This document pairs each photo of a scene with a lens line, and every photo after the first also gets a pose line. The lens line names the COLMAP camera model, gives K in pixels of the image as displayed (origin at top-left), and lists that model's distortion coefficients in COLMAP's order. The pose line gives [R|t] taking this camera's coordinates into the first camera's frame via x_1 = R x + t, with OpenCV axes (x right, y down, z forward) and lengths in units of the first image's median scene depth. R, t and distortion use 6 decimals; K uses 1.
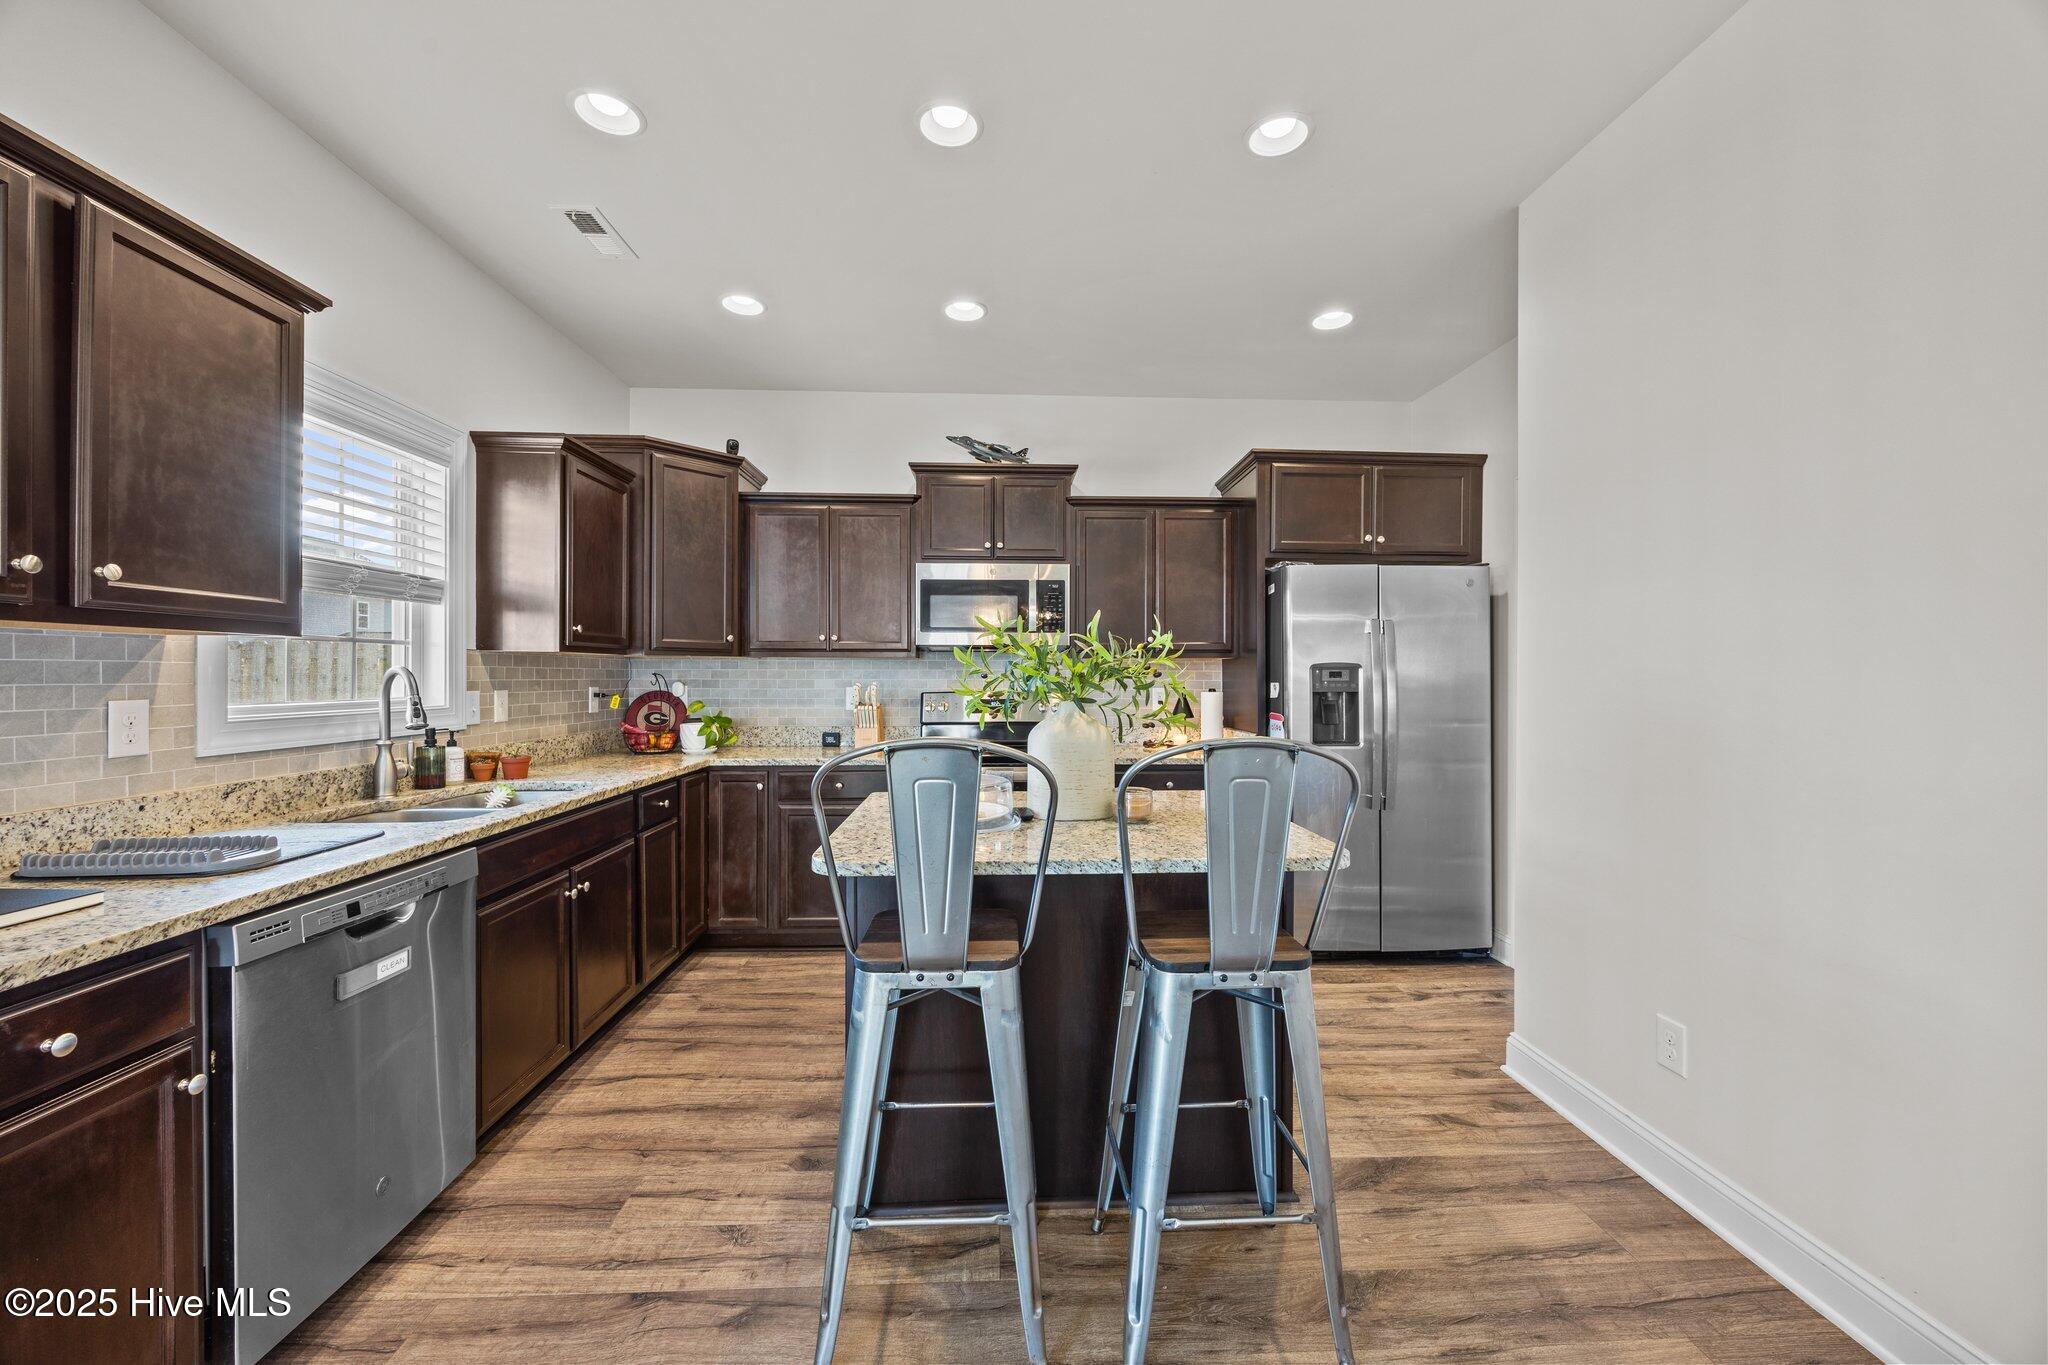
lens RADIAL K [[772.5, 0, 1029.0], [0, 772.5, 679.0], [0, 0, 1]] dist [-0.000149, -0.000035]
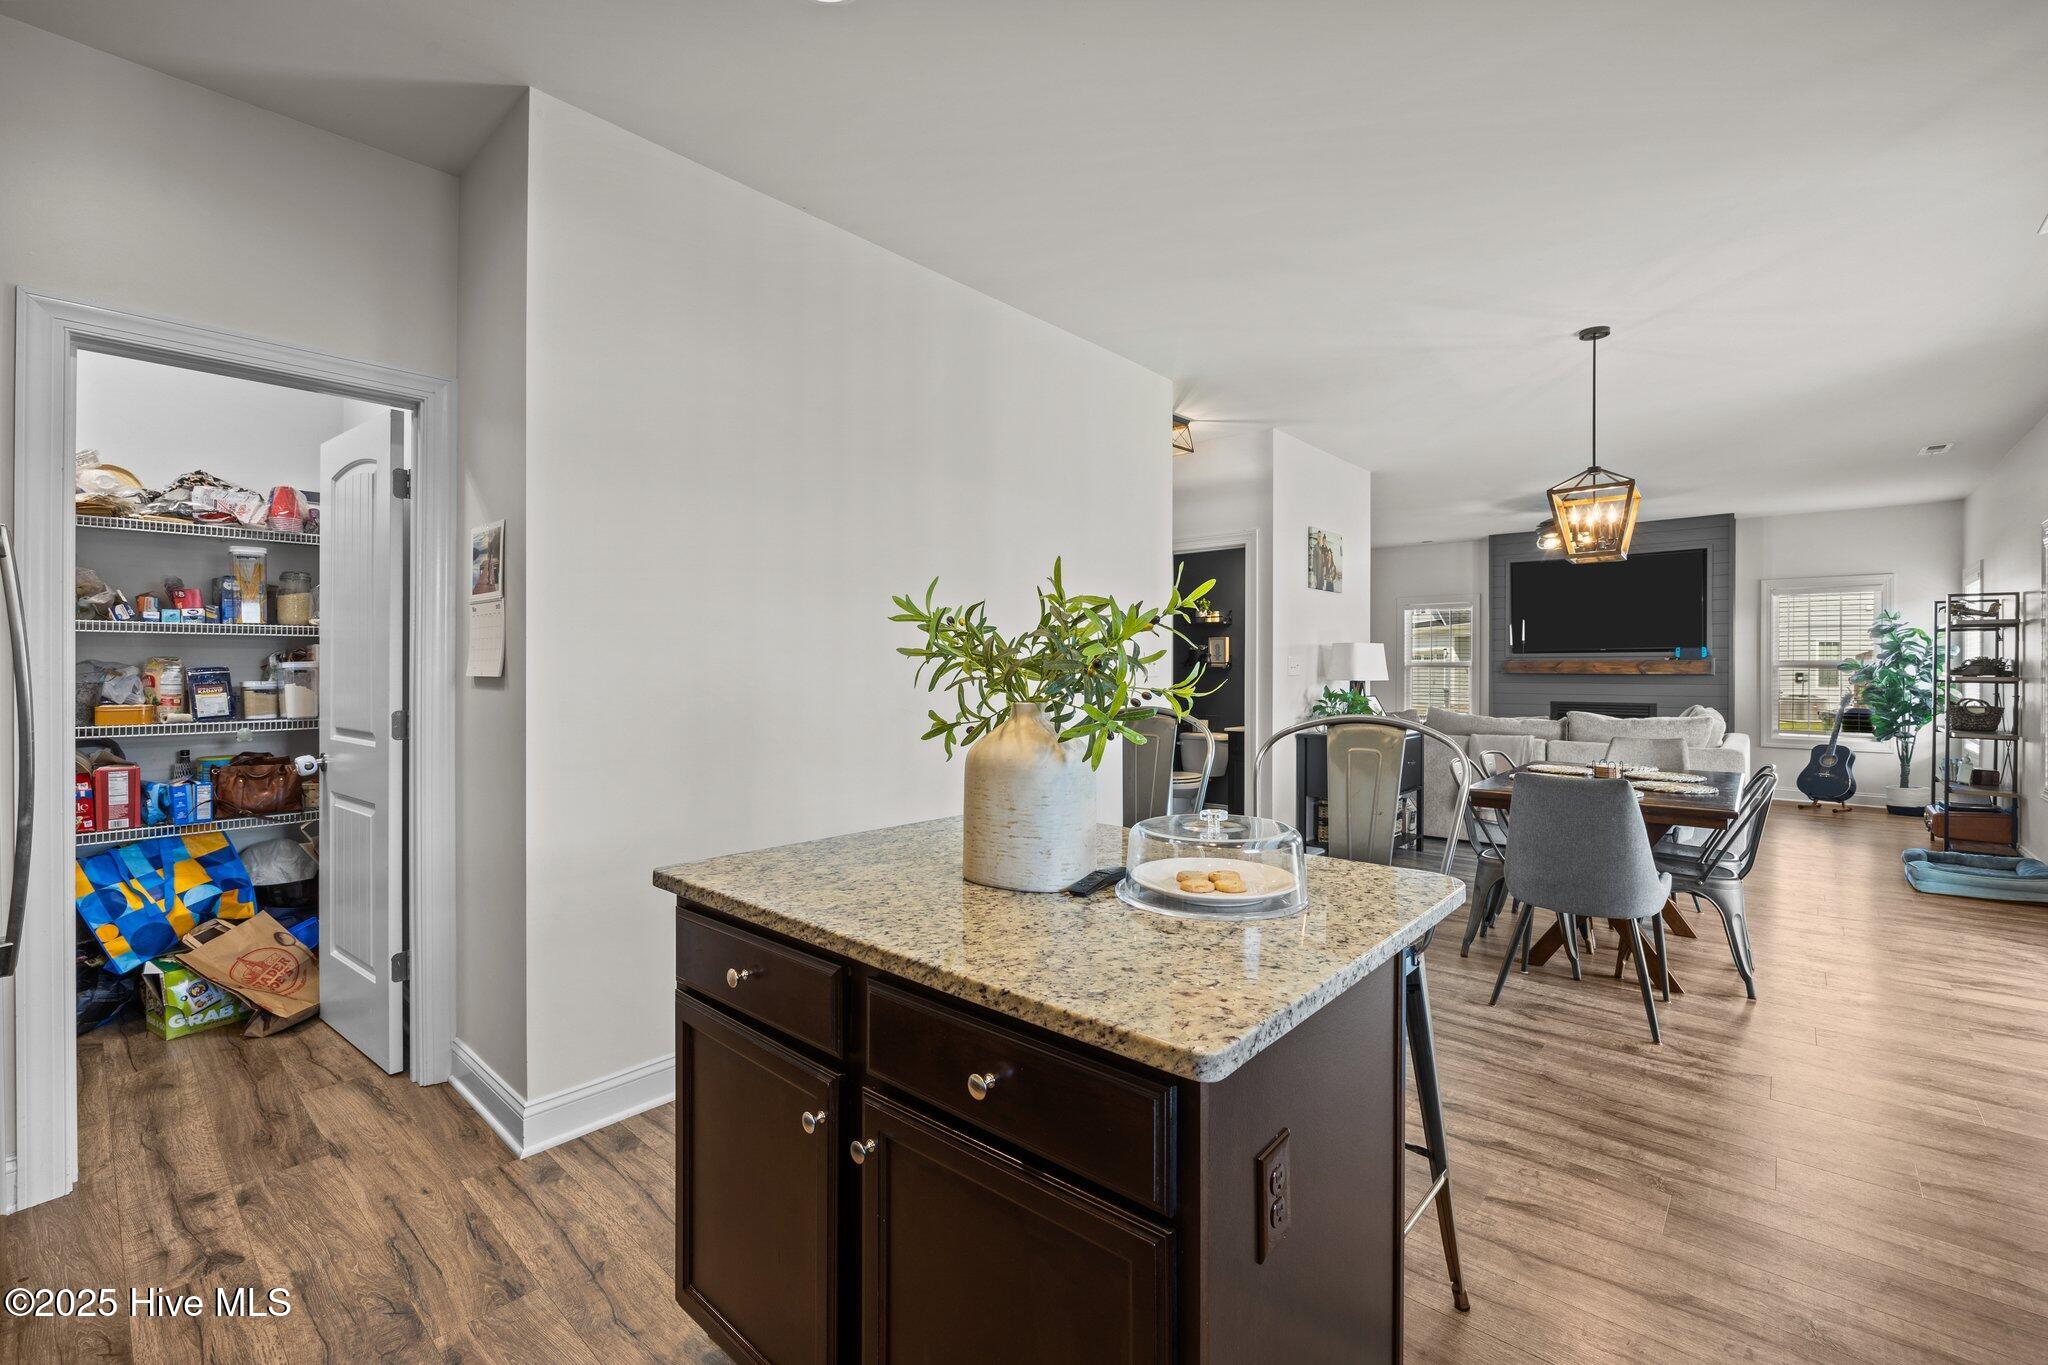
lens RADIAL K [[863.7, 0, 1028.1], [0, 863.7, 666.3], [0, 0, 1]] dist [-0.011337, -0.000157]
pose [[-0.713571, -0.001228, 0.700582, -0.333676], [-0.000628, 0.999999, 0.001113, -0.004293], [-0.700583, 0.000354, -0.713571, 1.108117]]
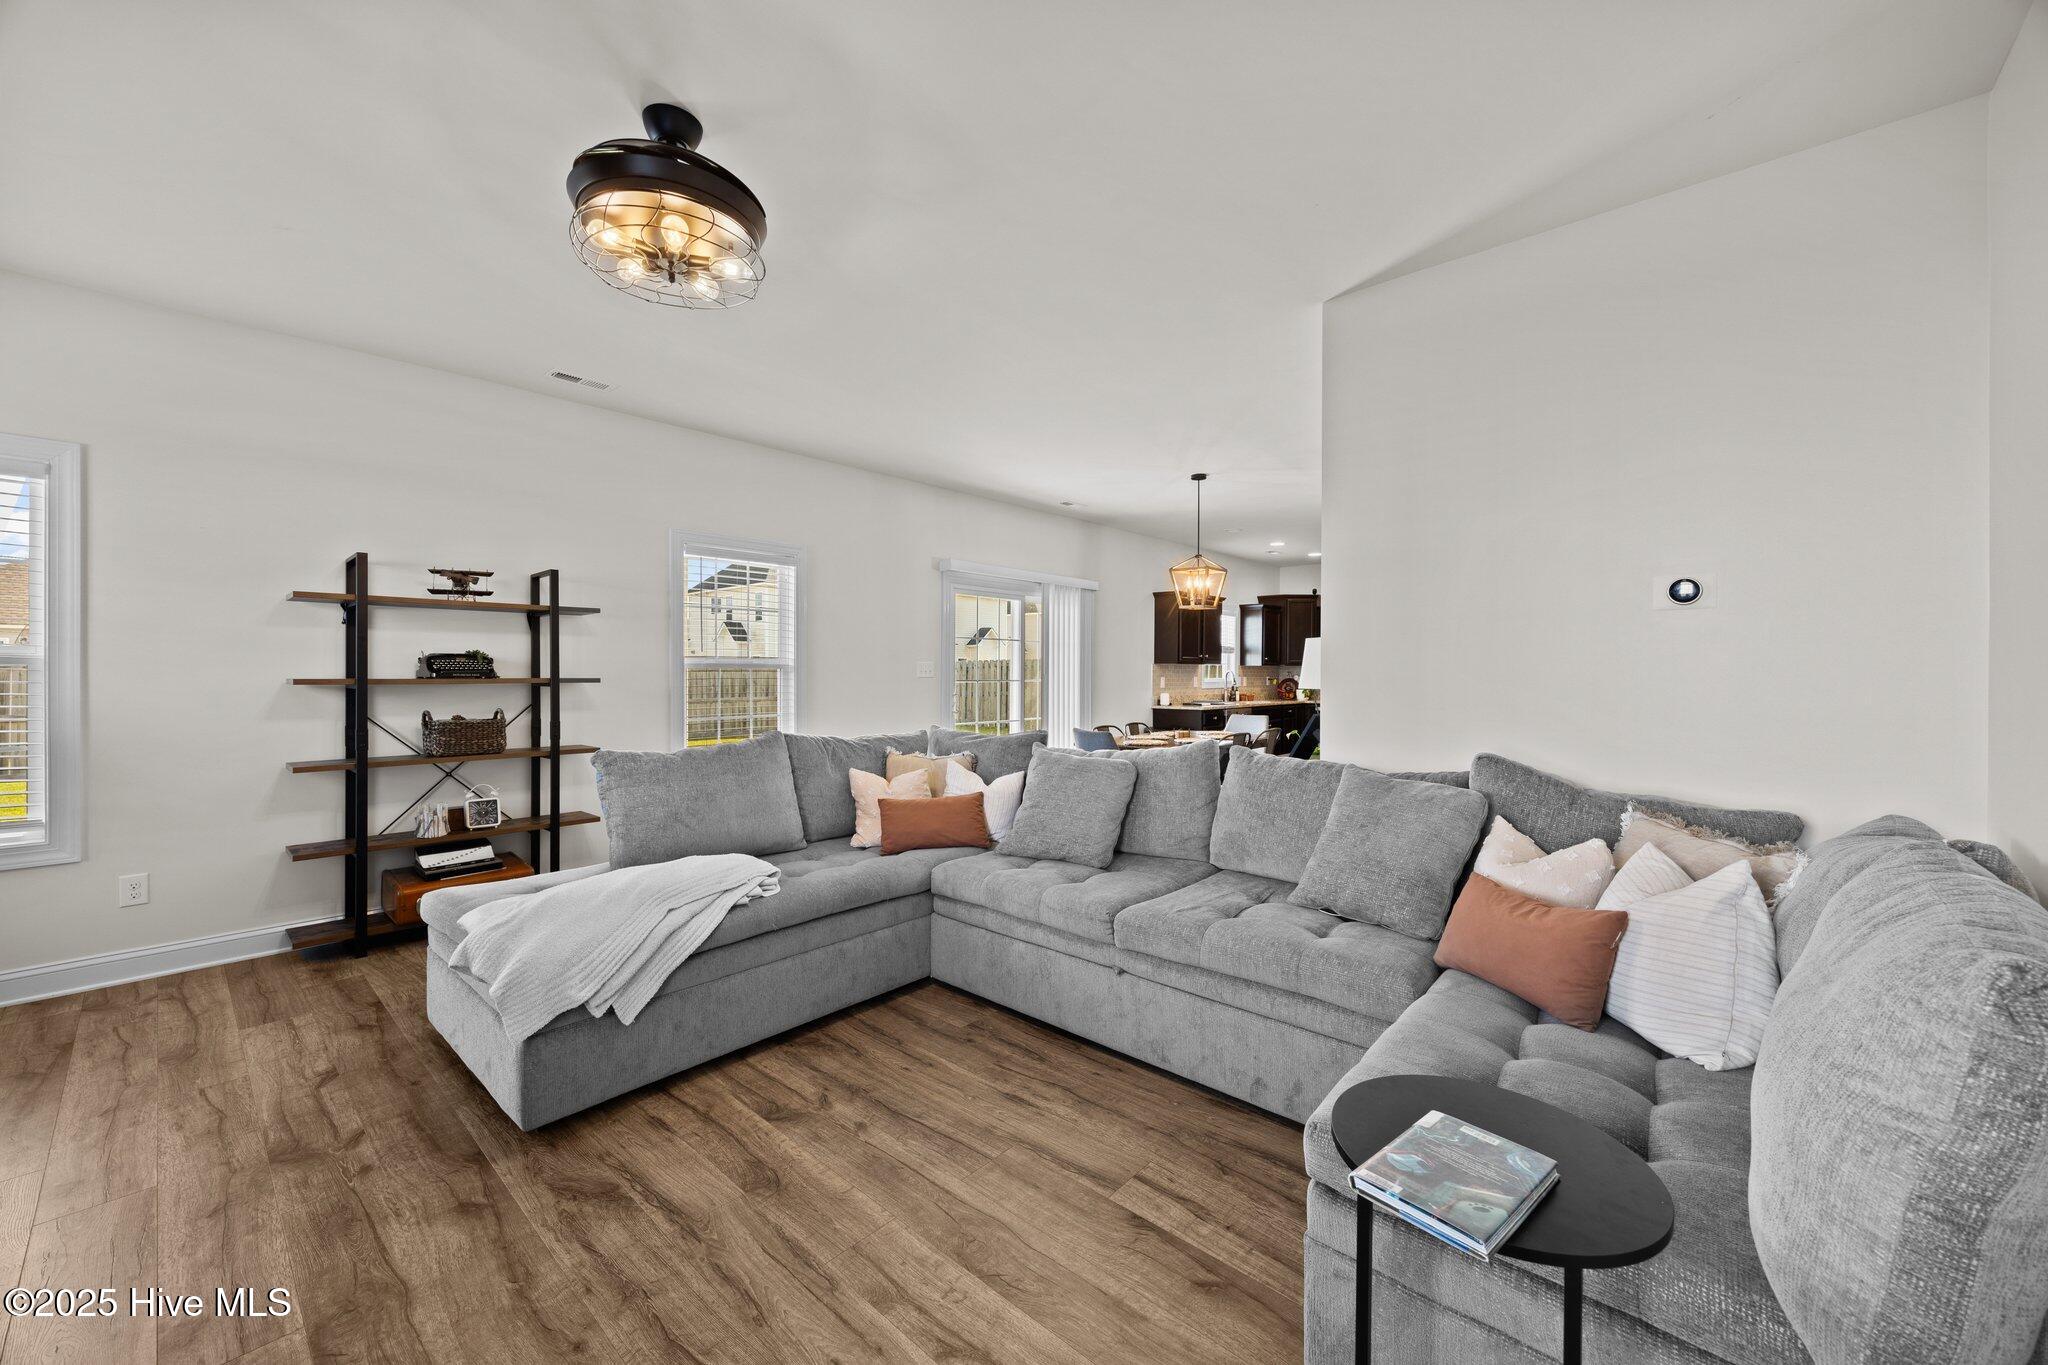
lens RADIAL K [[772.5, 0, 1029.0], [0, 772.5, 679.0], [0, 0, 1]] dist [-0.000149, -0.000035]
pose [[0.714272, 0.011291, -0.699777, 1.054135], [-0.006734, 0.999934, 0.009262, -0.000314], [0.699836, -0.001903, 0.714301, -2.172363]]
